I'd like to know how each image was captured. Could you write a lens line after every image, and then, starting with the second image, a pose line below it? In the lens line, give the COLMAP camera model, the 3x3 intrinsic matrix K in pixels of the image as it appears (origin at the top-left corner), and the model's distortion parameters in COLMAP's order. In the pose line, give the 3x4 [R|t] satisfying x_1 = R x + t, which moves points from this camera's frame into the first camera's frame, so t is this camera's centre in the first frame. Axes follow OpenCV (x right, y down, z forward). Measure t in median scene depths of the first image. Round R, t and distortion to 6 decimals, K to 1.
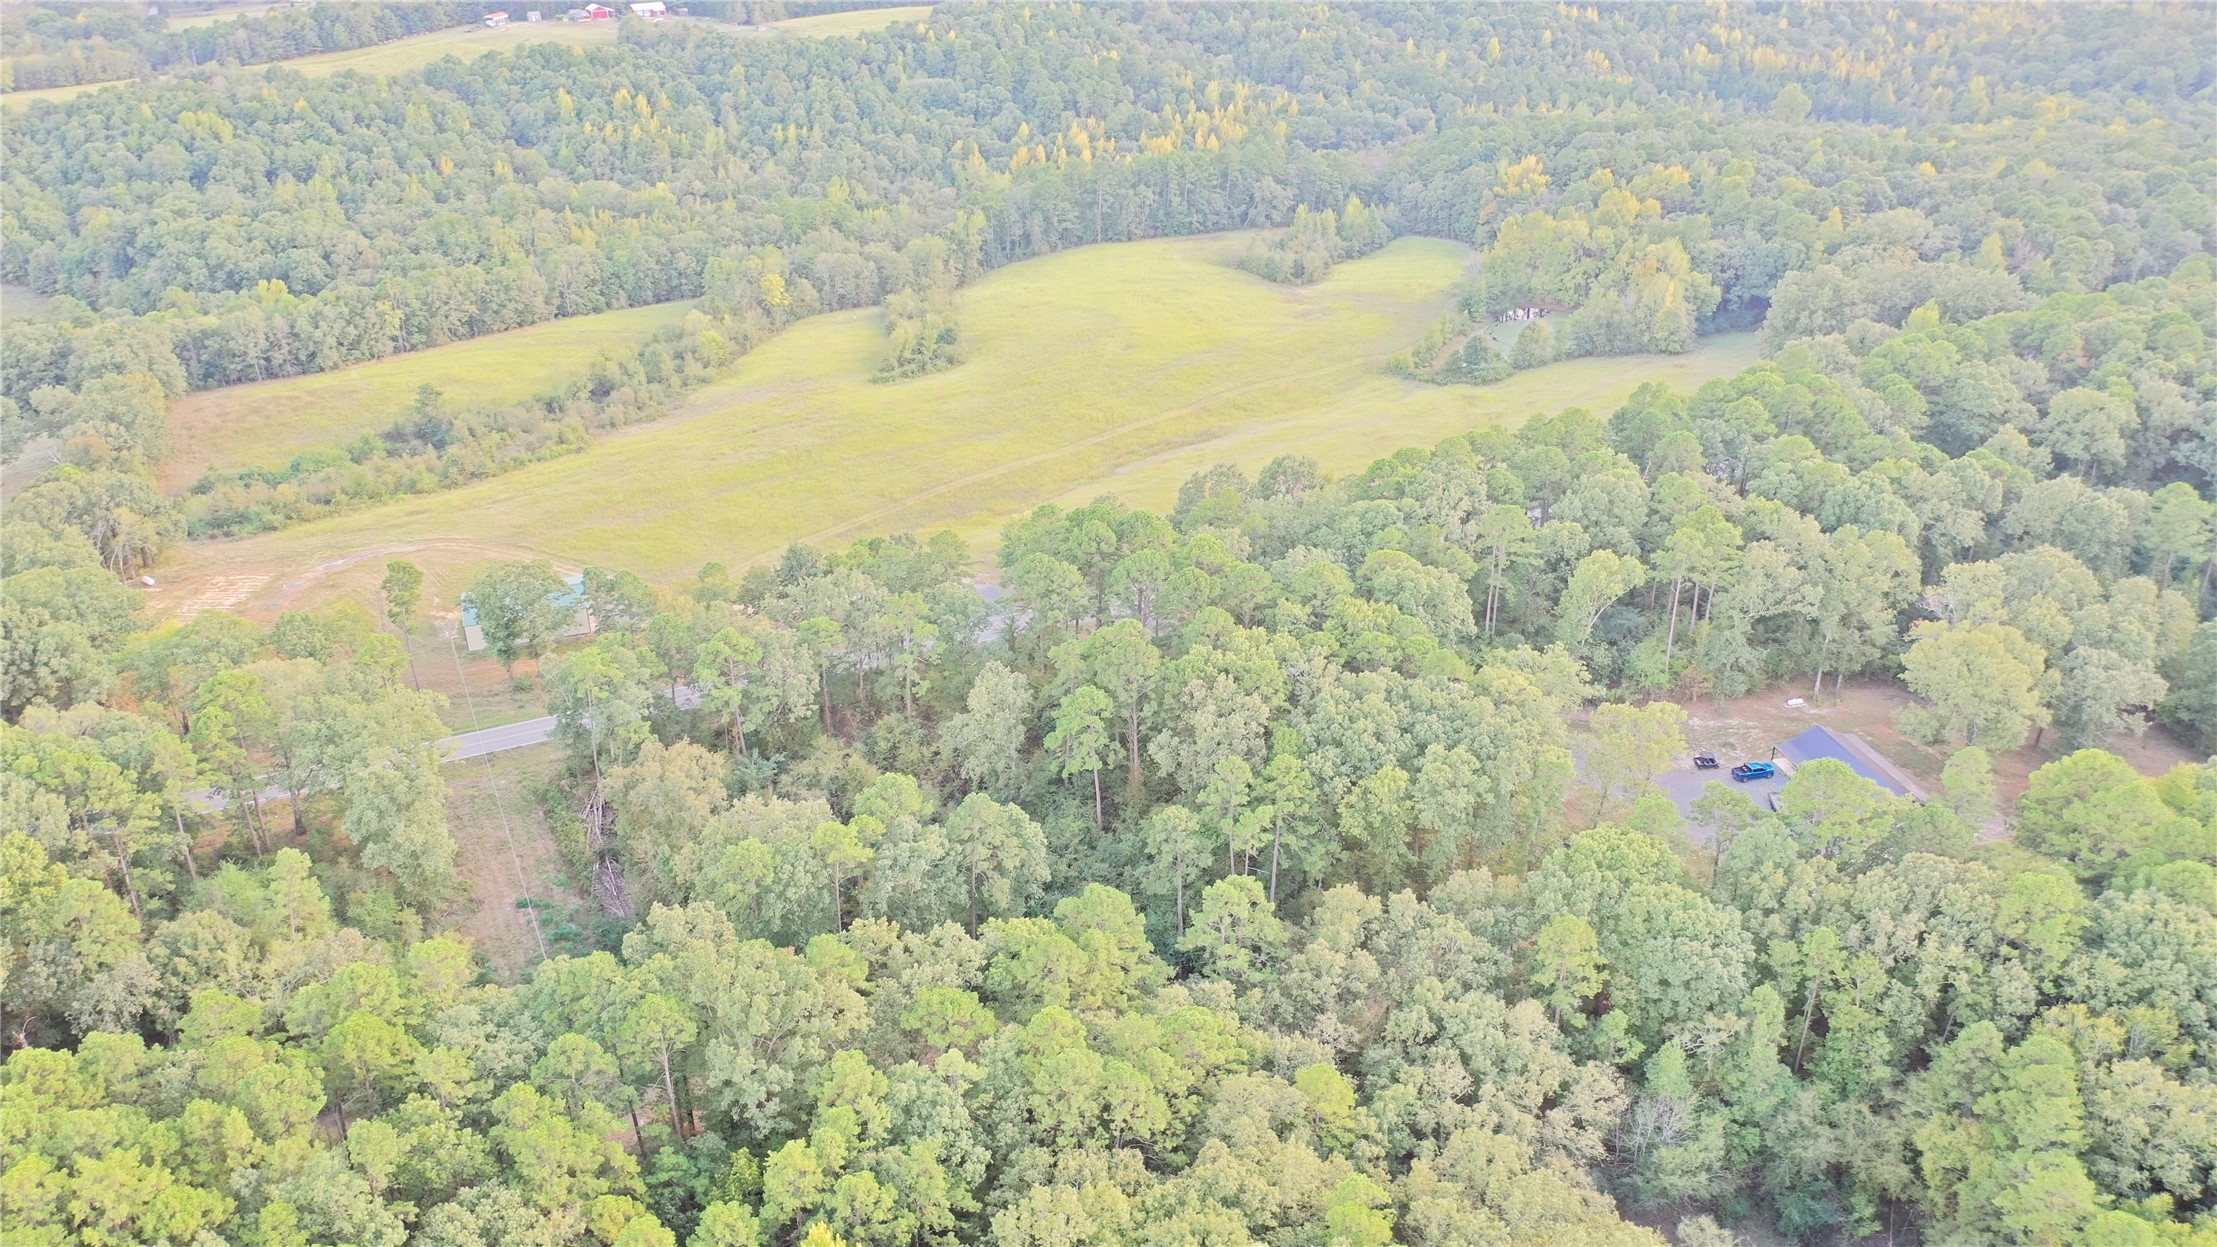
lens RADIAL K [[1739.8, 0, 1108.5], [0, 1739.8, 623.5], [0, 0, 1]] dist [-0.014443, 0.006517]
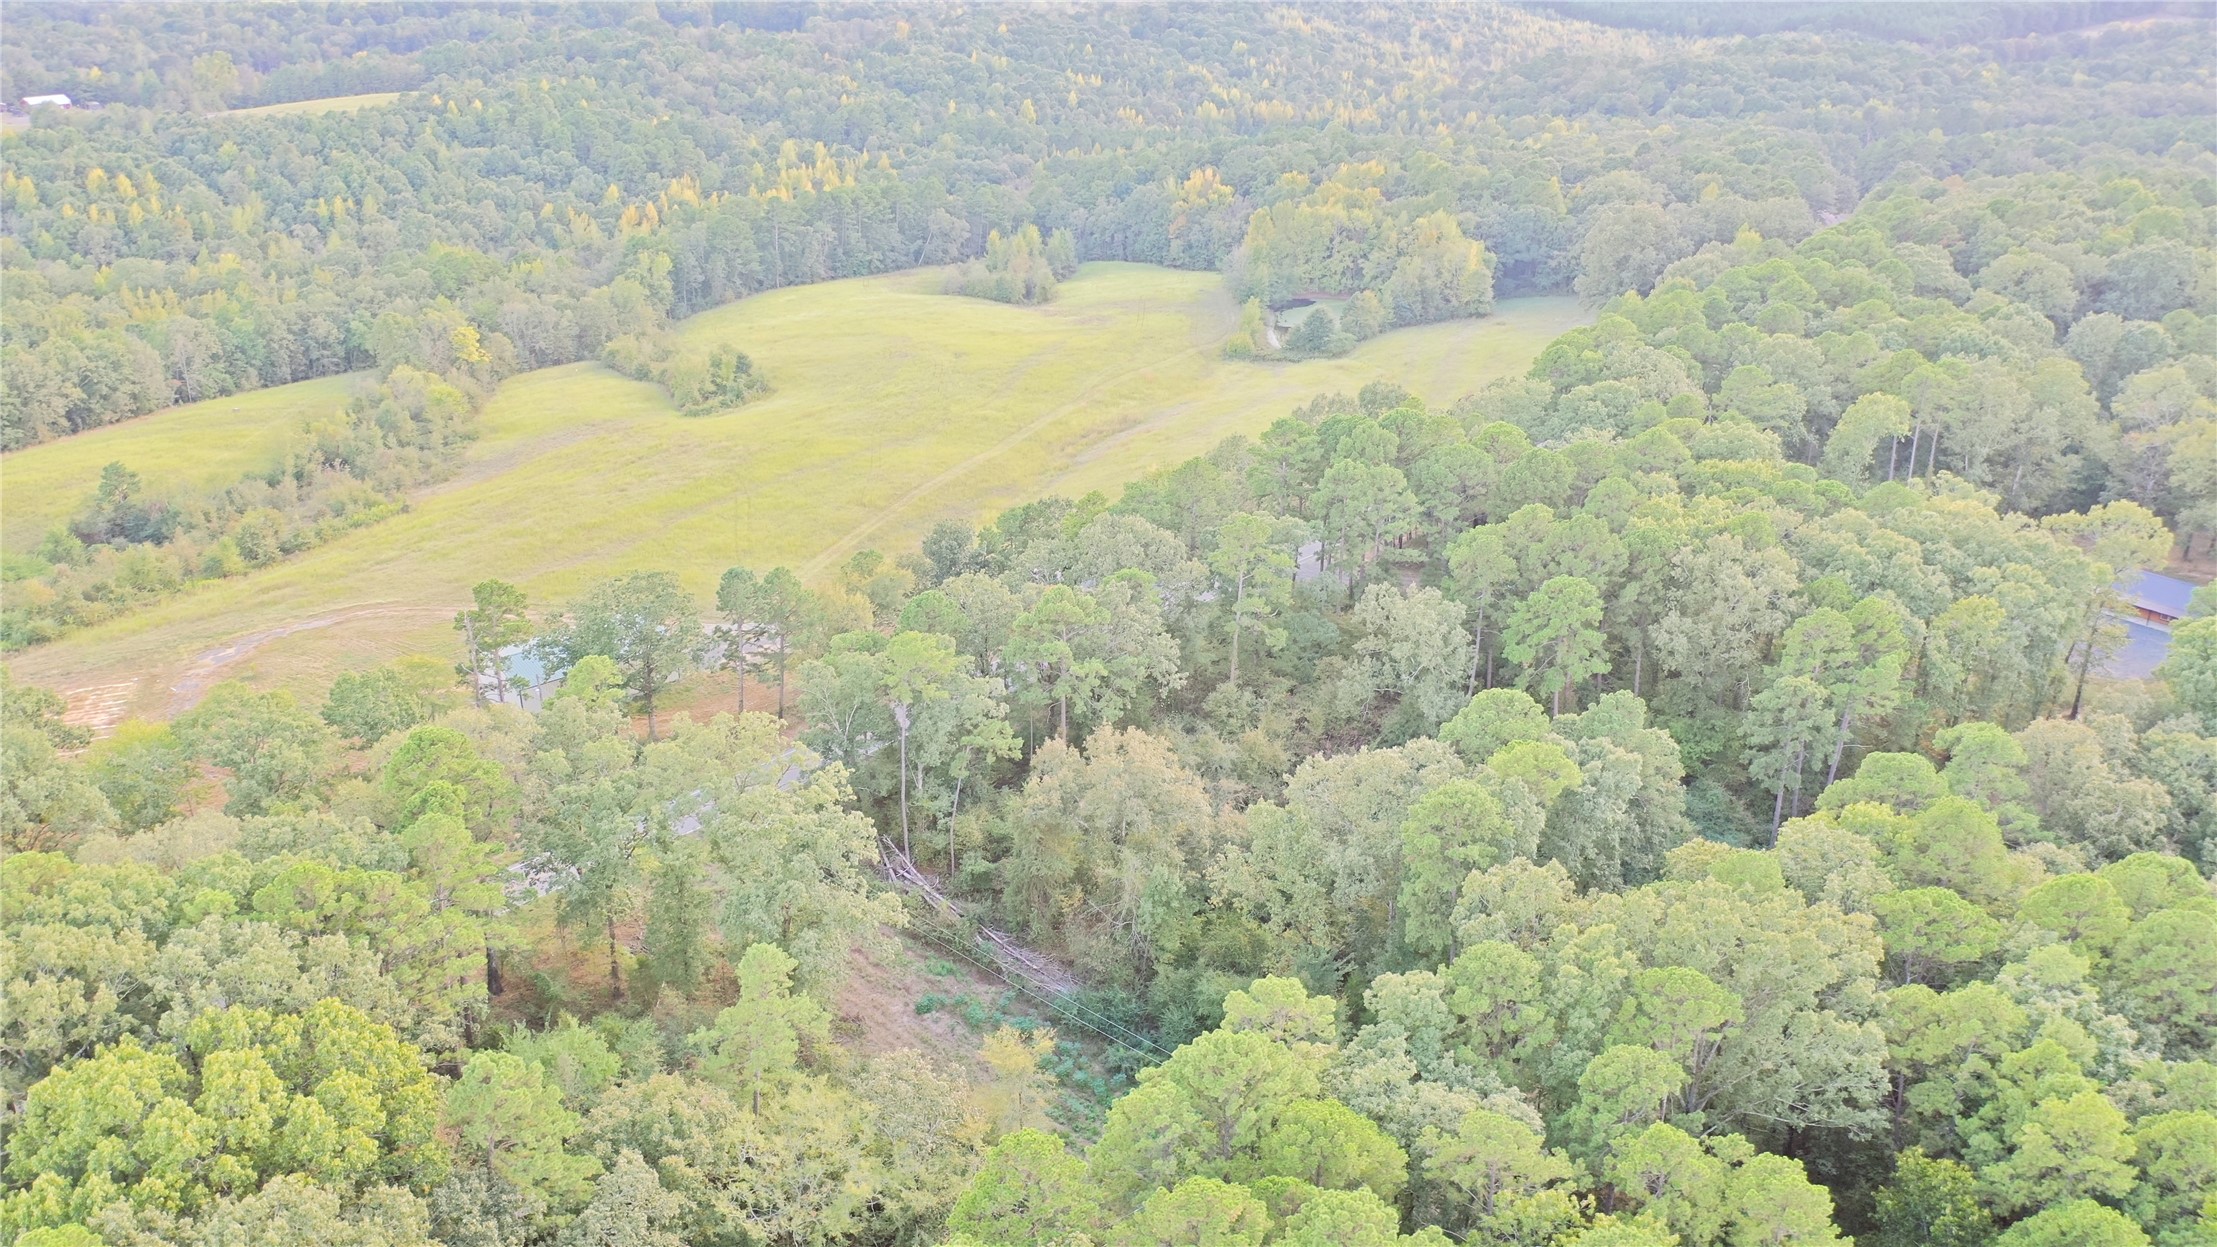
lens RADIAL K [[1739.8, 0, 1108.5], [0, 1739.8, 623.5], [0, 0, 1]] dist [-0.014443, 0.006517]
pose [[0.921307, -0.140925, 0.362400, -0.253632], [0.171380, 0.983771, -0.053134, 0.033099], [-0.349030, 0.111060, 0.930507, 0.172968]]
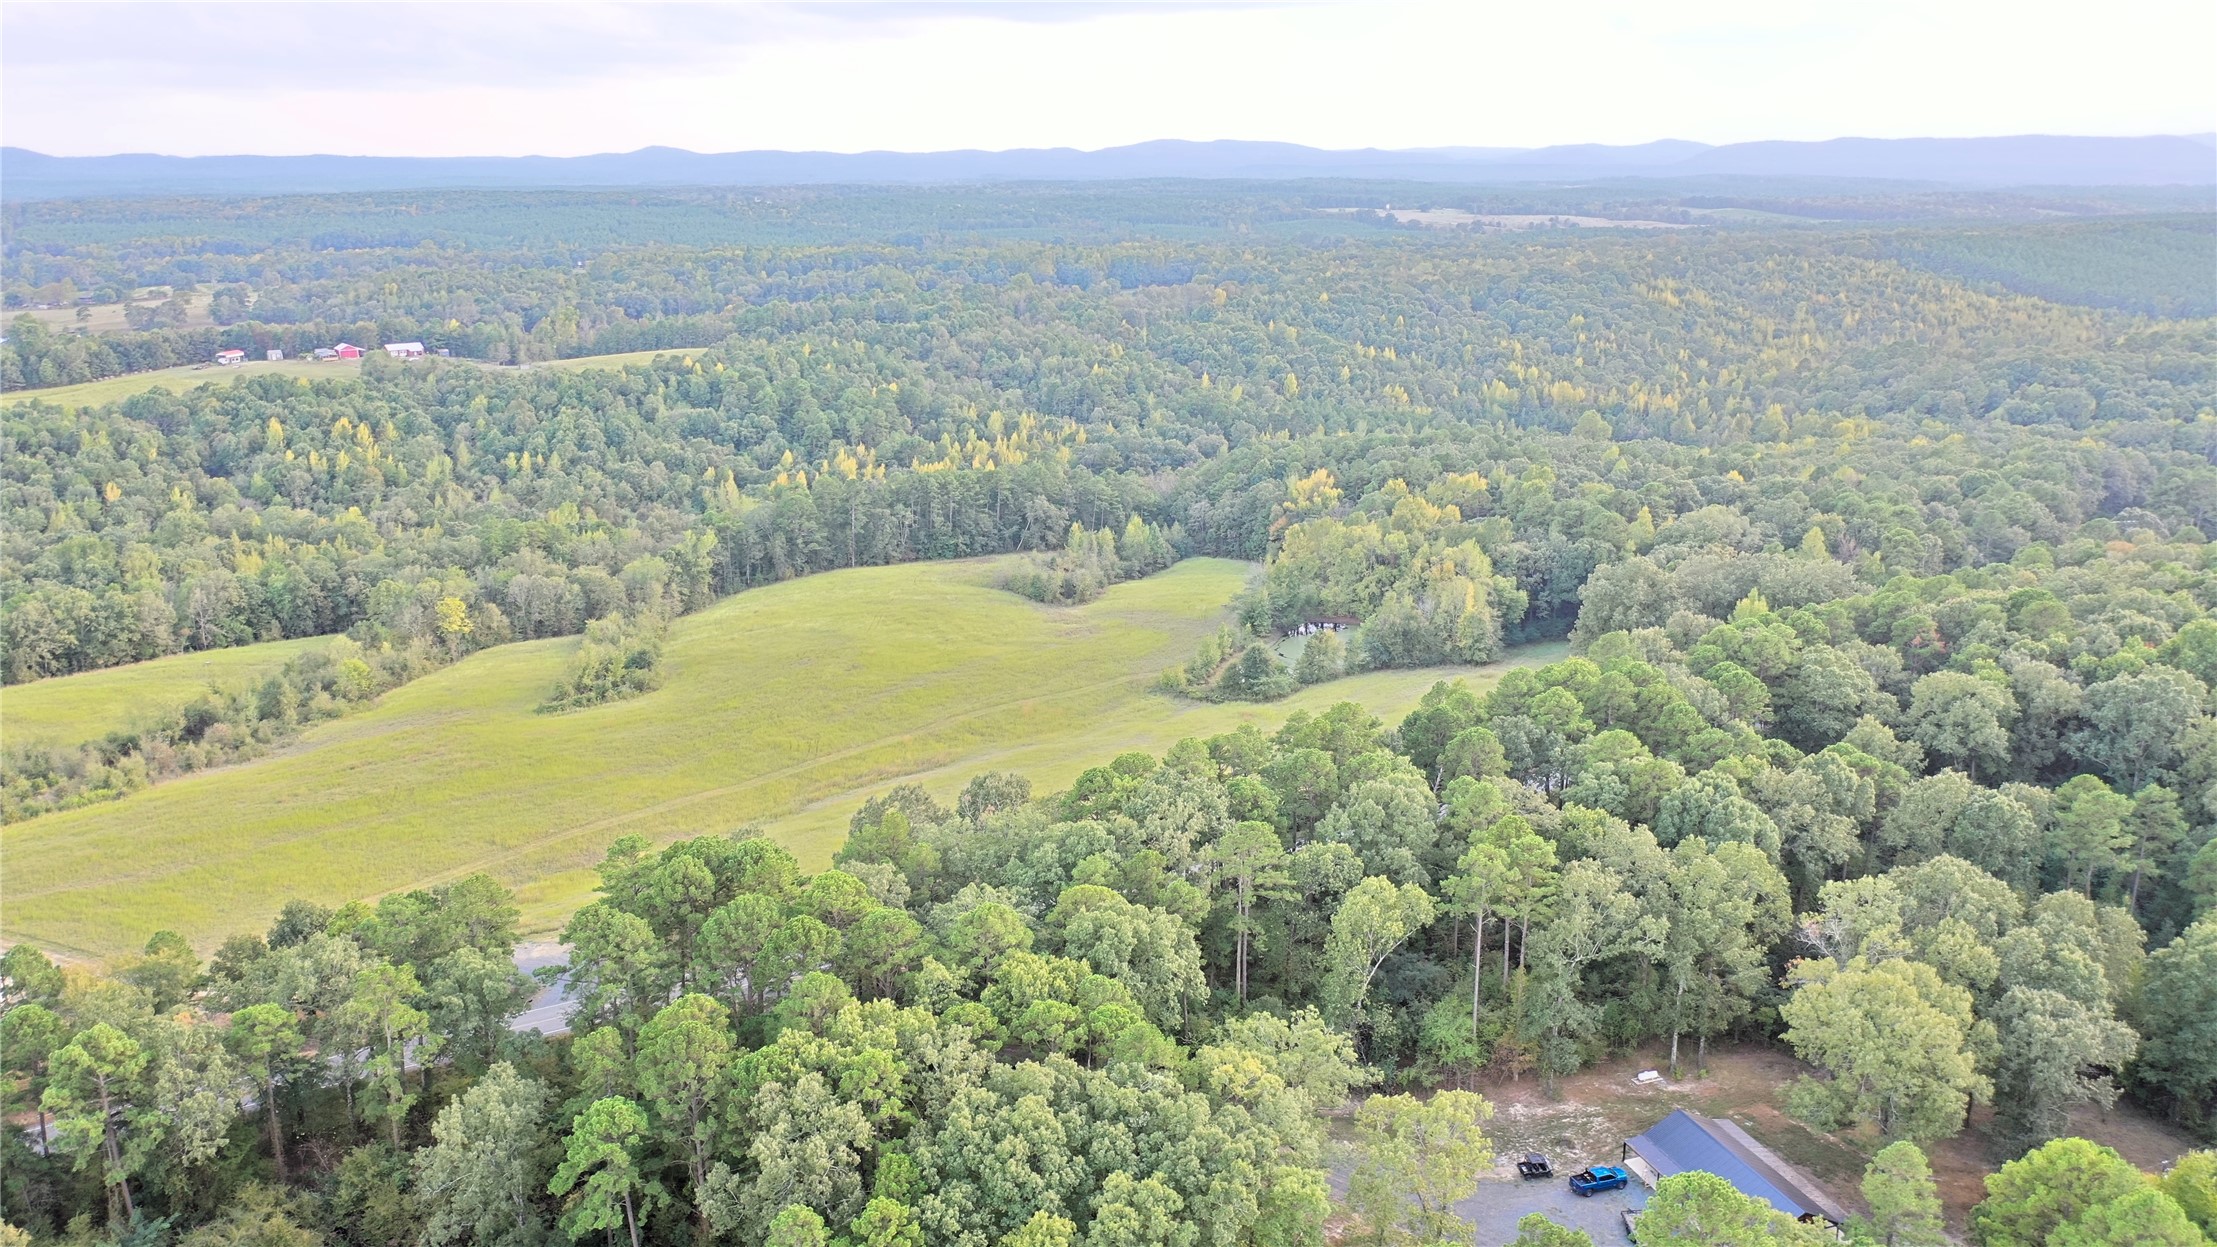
lens RADIAL K [[1739.8, 0, 1108.5], [0, 1739.8, 623.5], [0, 0, 1]] dist [-0.014443, 0.006517]
pose [[0.996299, -0.015721, 0.084500, 0.064199], [0.033073, 0.977554, -0.208075, 0.001568], [-0.079332, 0.210099, 0.974456, 0.153433]]
